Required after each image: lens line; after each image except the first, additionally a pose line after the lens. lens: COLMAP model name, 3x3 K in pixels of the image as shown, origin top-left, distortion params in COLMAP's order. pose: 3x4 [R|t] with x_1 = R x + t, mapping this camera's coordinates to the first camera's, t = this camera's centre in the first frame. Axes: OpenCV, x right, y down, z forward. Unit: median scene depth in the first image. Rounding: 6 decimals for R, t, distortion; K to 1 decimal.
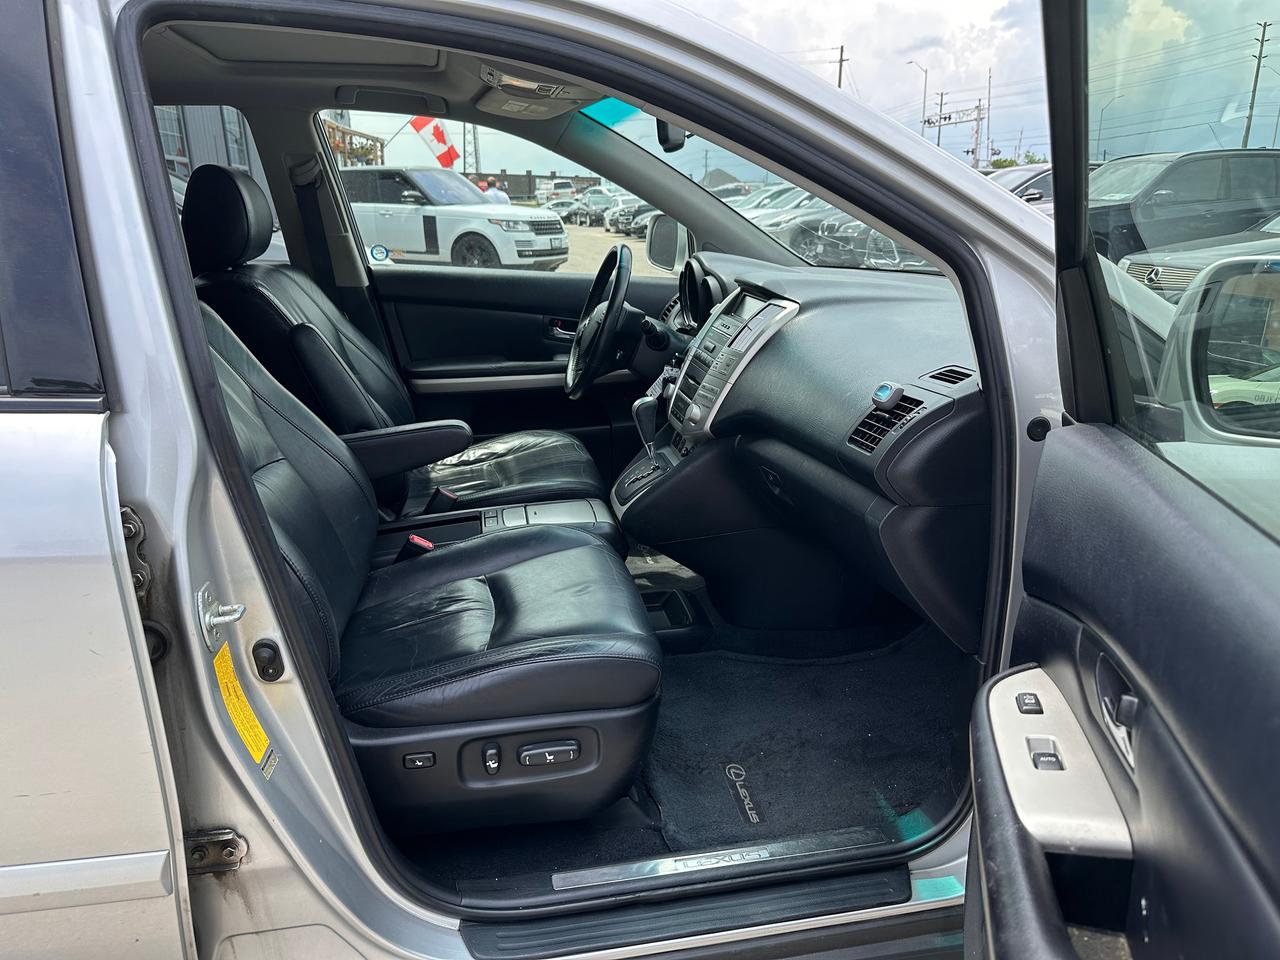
lens RADIAL K [[905.2, 0, 649.0], [0, 905.2, 490.7], [0, 0, 1]] dist [0.049067, -0.065884]
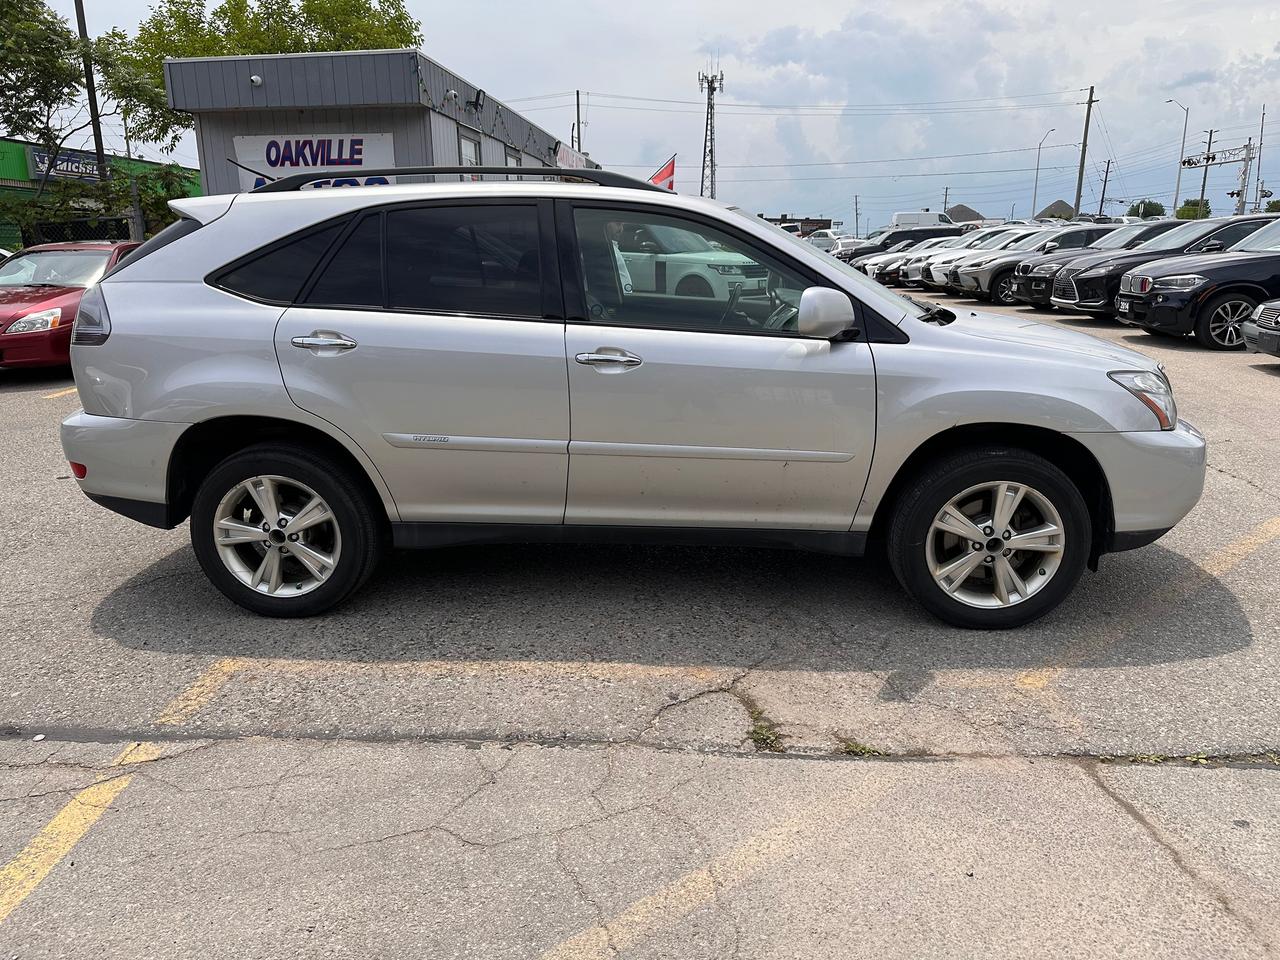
lens RADIAL K [[905.2, 0, 642.1], [0, 905.2, 487.8], [0, 0, 1]] dist [0.049067, -0.065884]
pose [[0.969313, 0.067215, -0.236462, 0.039196], [-0.077753, 0.996340, -0.035514, 0.041008], [0.233210, 0.052810, 0.970991, -0.154400]]
